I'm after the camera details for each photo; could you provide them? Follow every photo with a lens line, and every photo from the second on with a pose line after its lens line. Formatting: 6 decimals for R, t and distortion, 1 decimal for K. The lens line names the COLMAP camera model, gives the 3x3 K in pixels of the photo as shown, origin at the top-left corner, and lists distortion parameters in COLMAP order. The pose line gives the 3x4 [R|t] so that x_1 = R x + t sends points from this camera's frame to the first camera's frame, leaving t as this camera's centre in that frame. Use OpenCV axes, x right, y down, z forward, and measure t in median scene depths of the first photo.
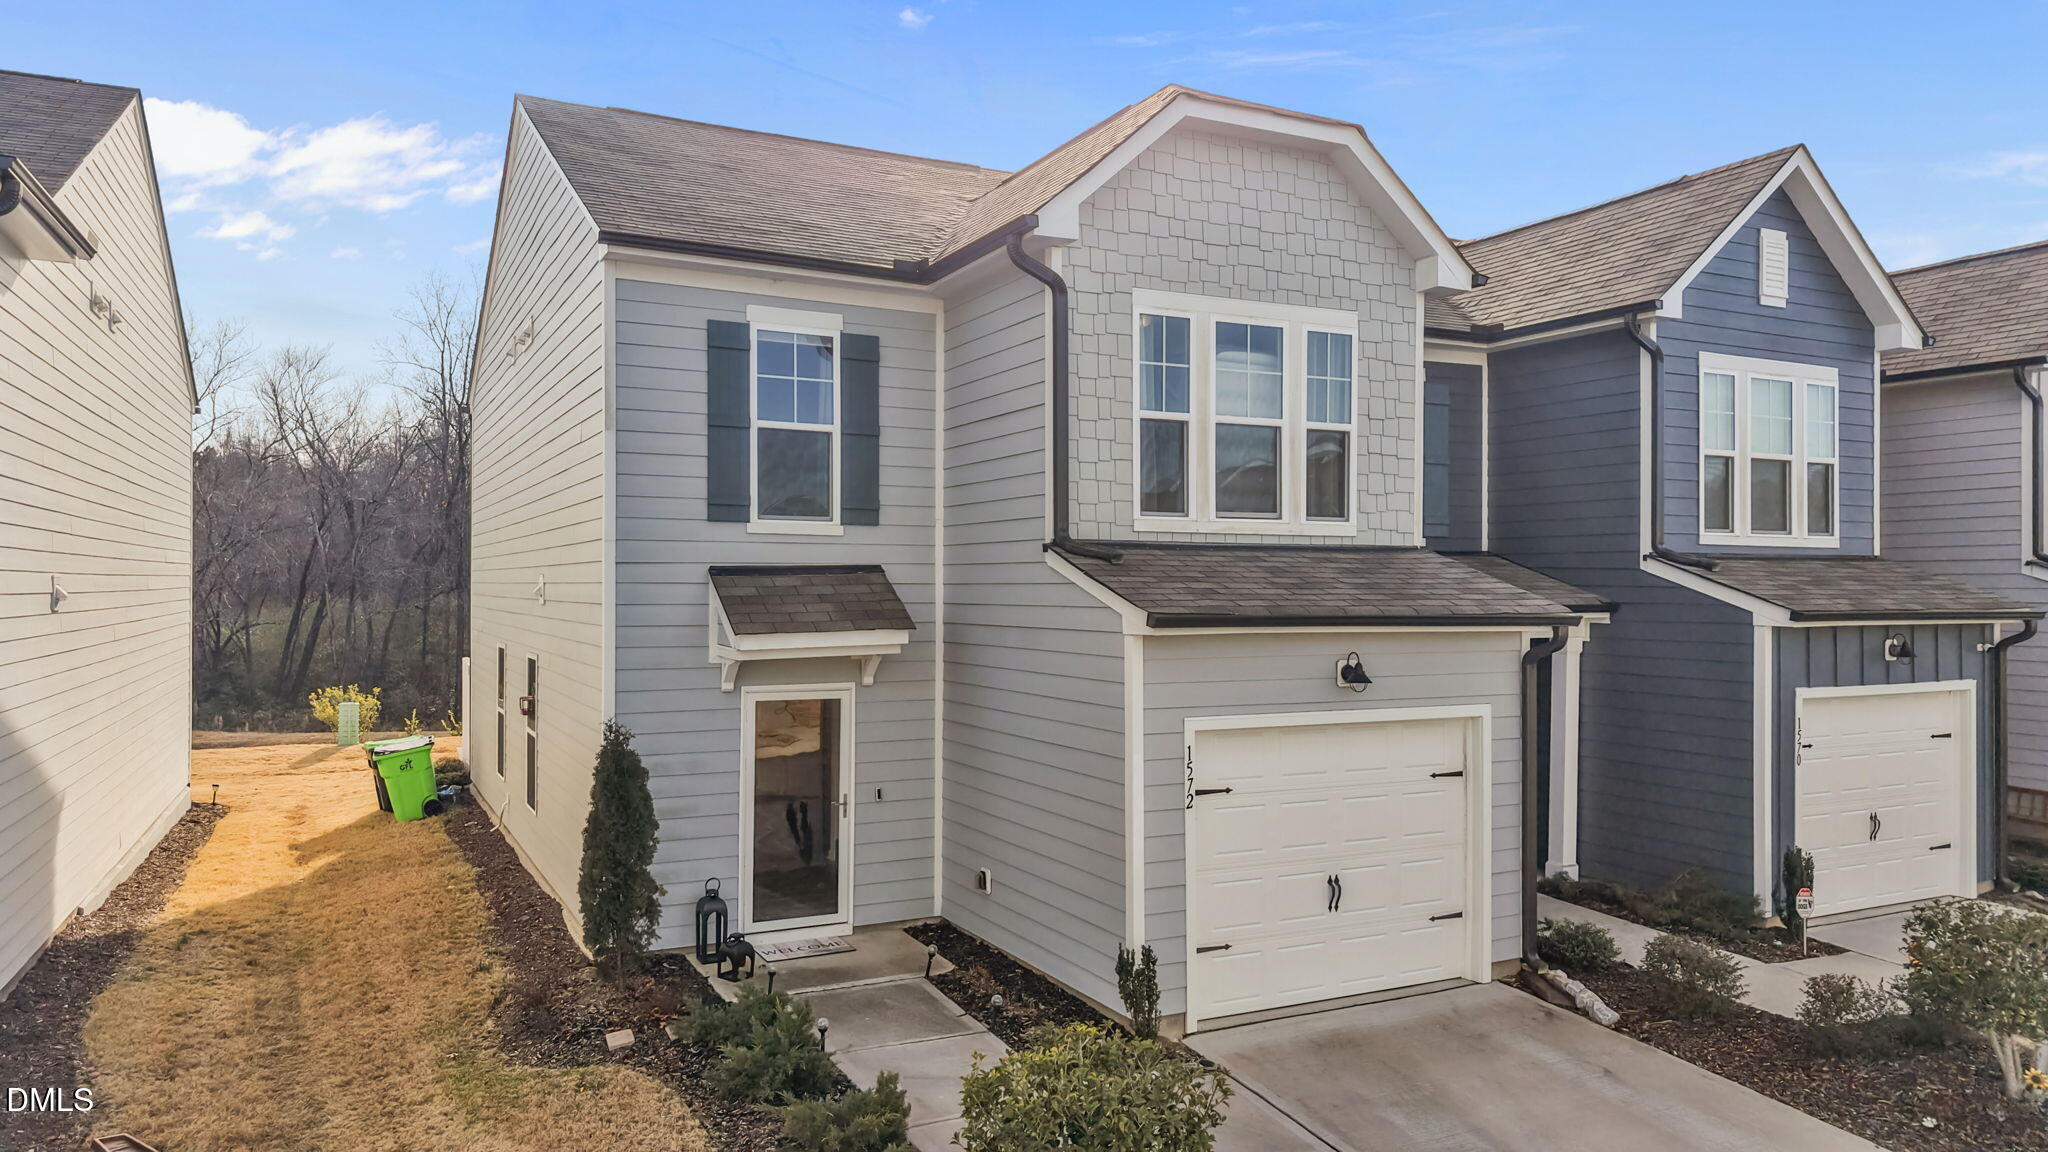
lens RADIAL K [[1370.7, 0, 1029.0], [0, 1370.7, 579.6], [0, 0, 1]] dist [-0.005933, -0.005005]
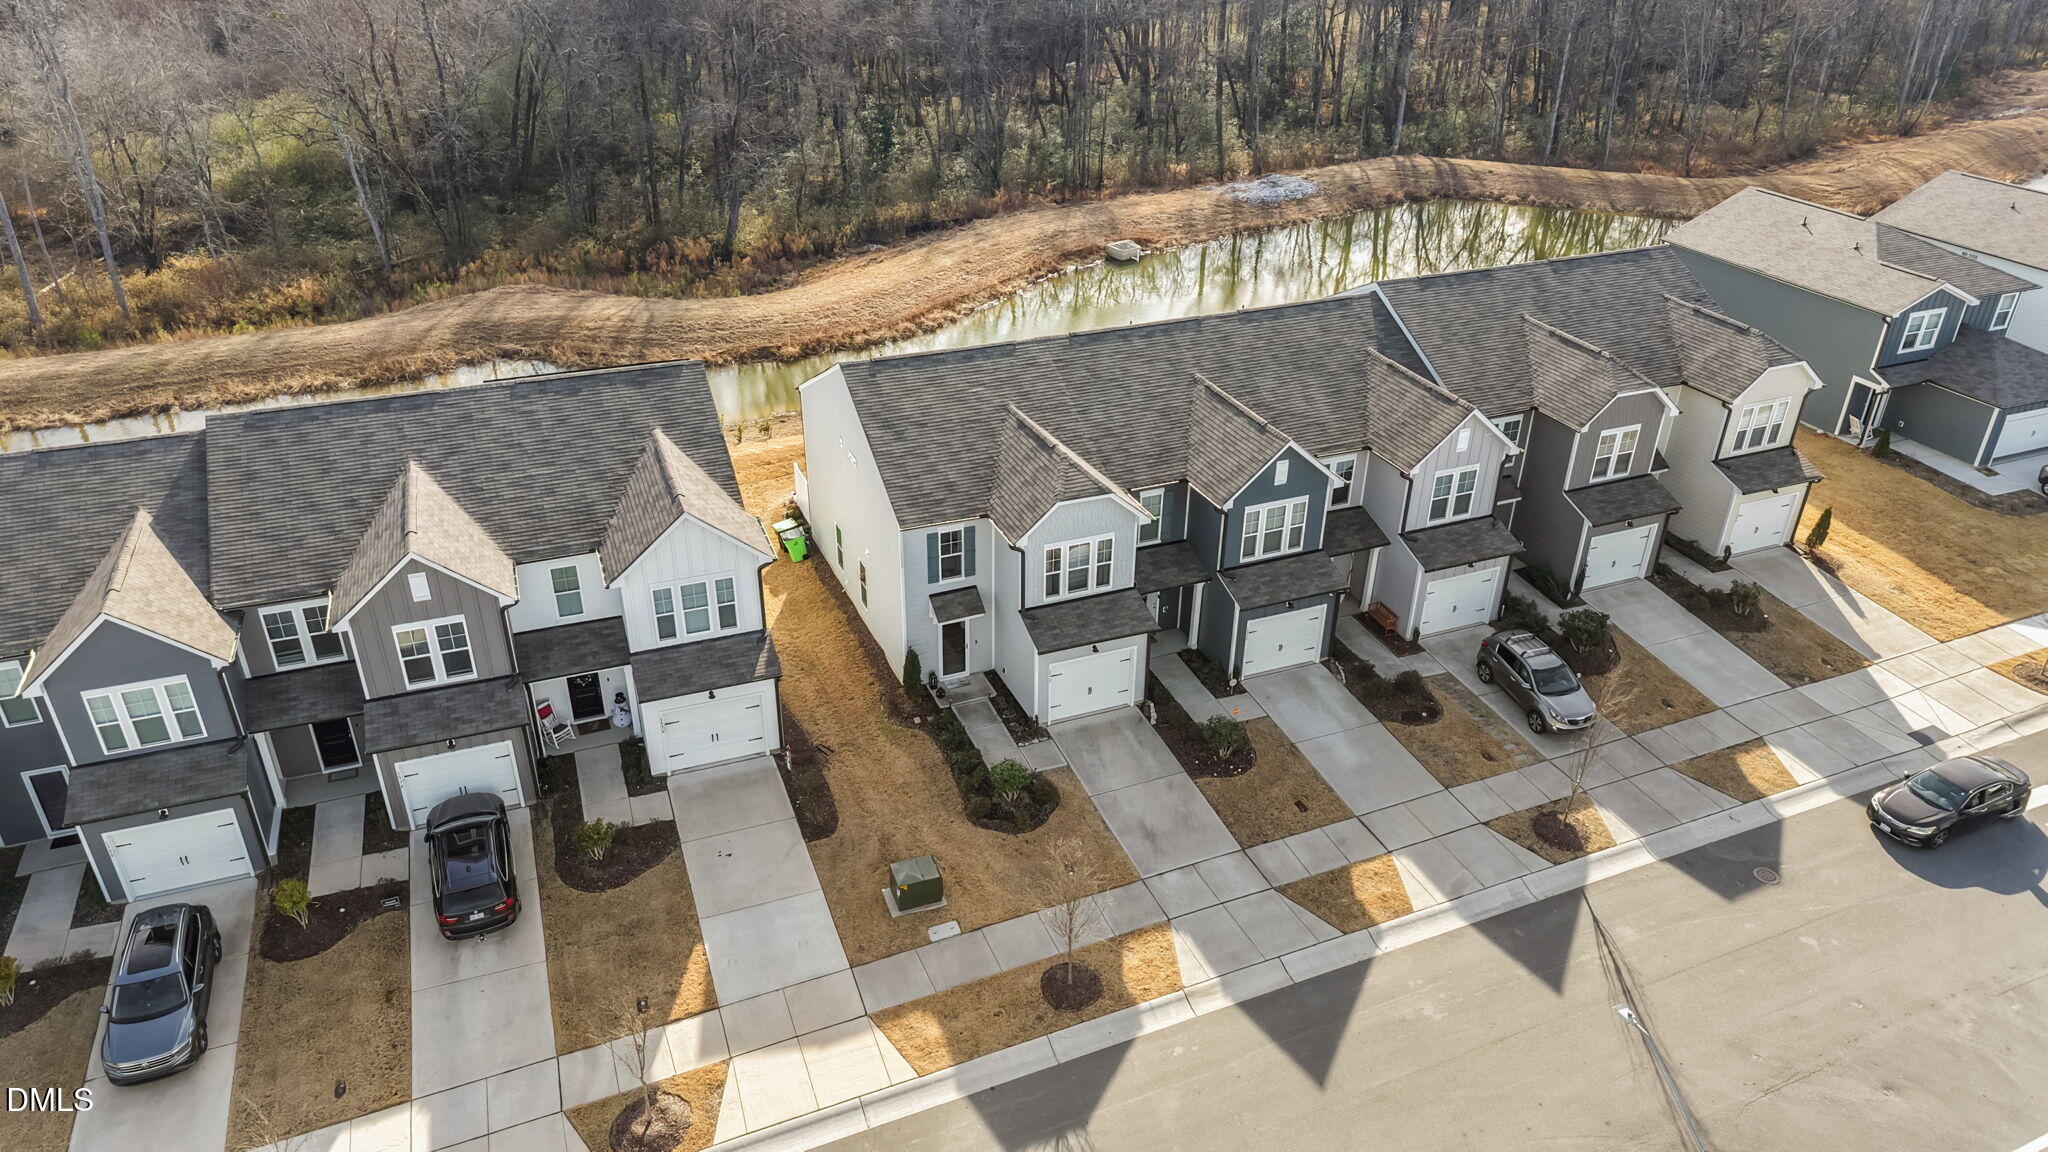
lens RADIAL K [[1370.7, 0, 1022.6], [0, 1370.7, 569.4], [0, 0, 1]] dist [-0.005933, -0.005005]
pose [[0.996821, 0.048009, -0.063585, 0.239235], [-0.010432, 0.869846, 0.493213, -1.846365], [0.078988, -0.490982, 0.867582, -2.083701]]
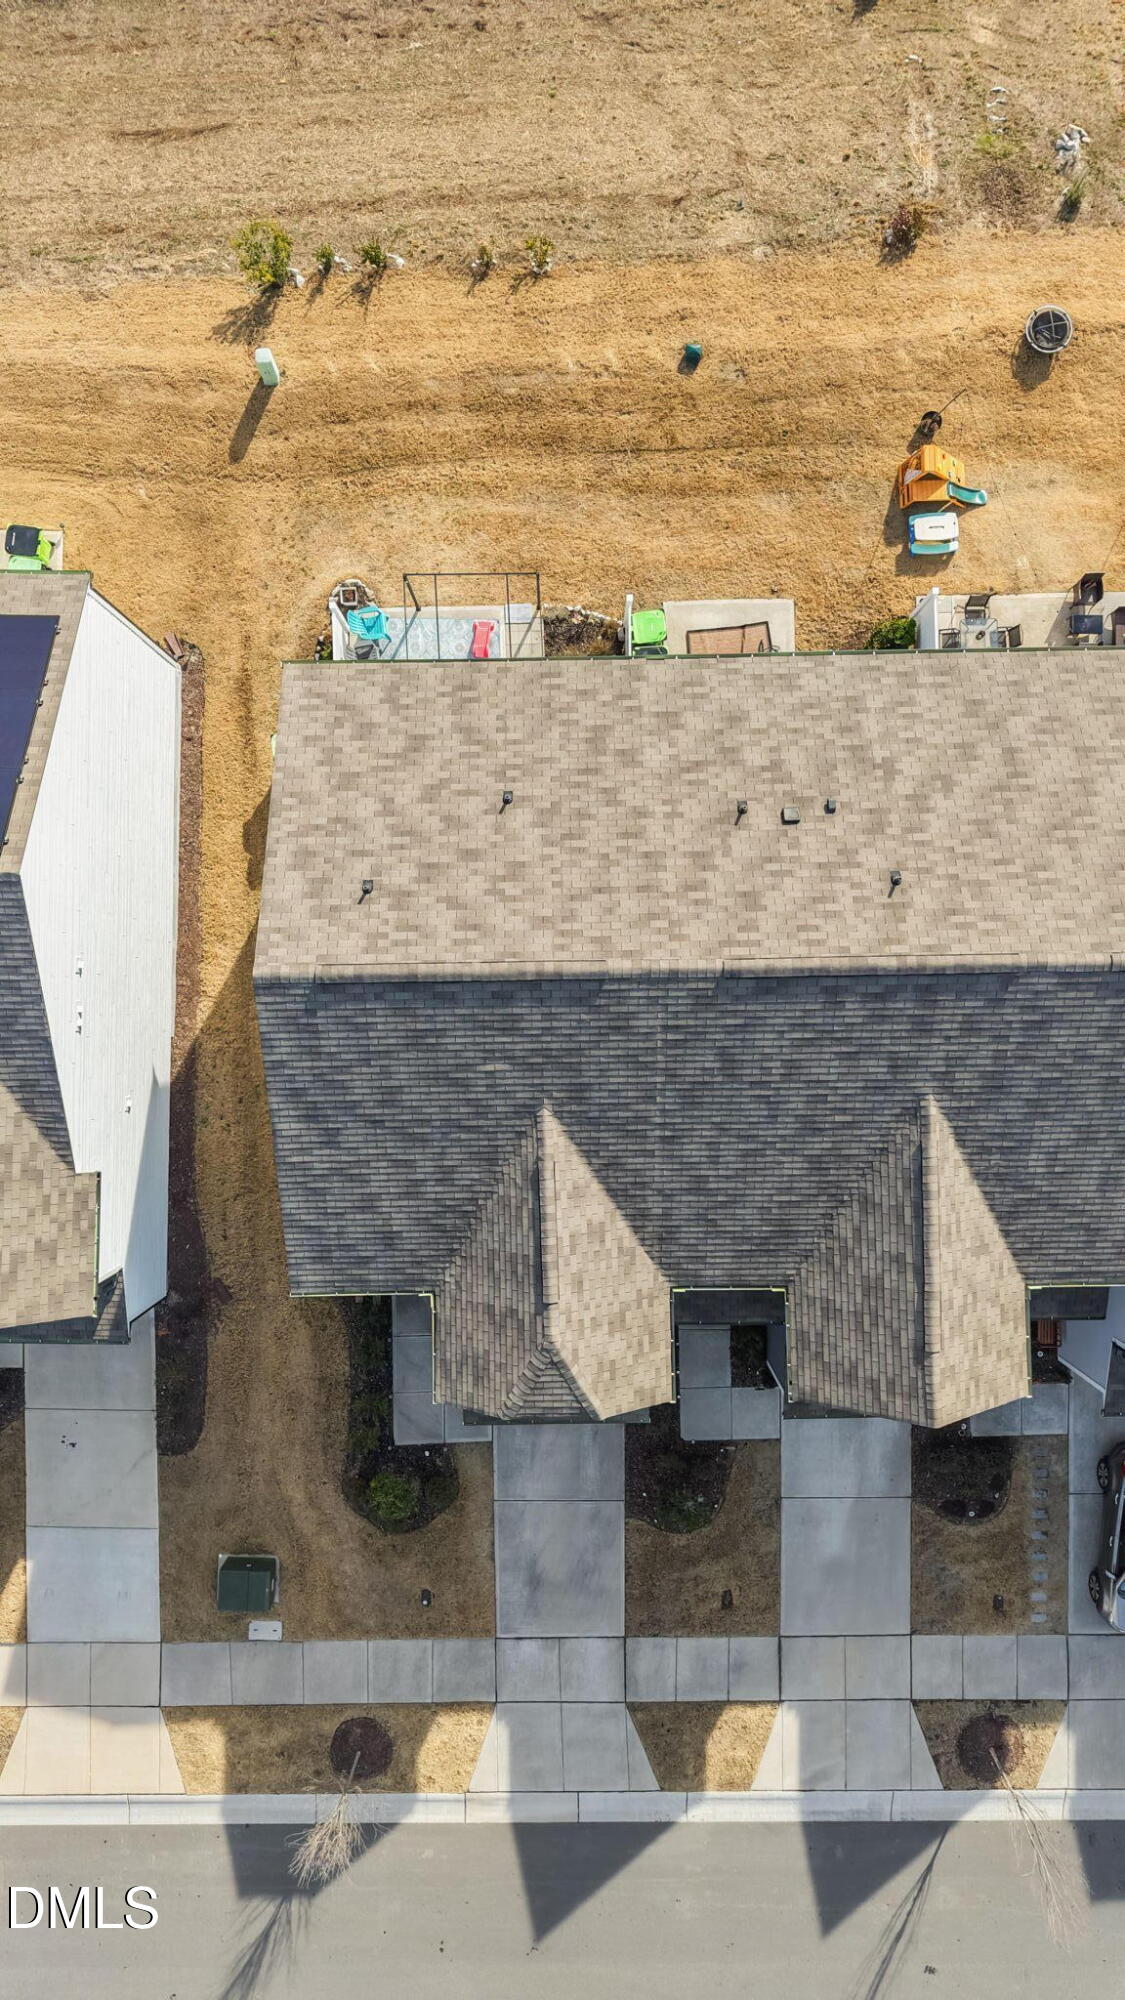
lens RADIAL K [[1338.5, 0, 564.6], [0, 1338.5, 1000.2], [0, 0, 1]] dist [-0.005933, -0.005005]
pose [[0.897762, 0.440417, -0.007469, -0.089073], [0.004819, 0.007135, 0.999963, -2.442753], [0.440454, -0.897765, 0.004283, 1.595419]]
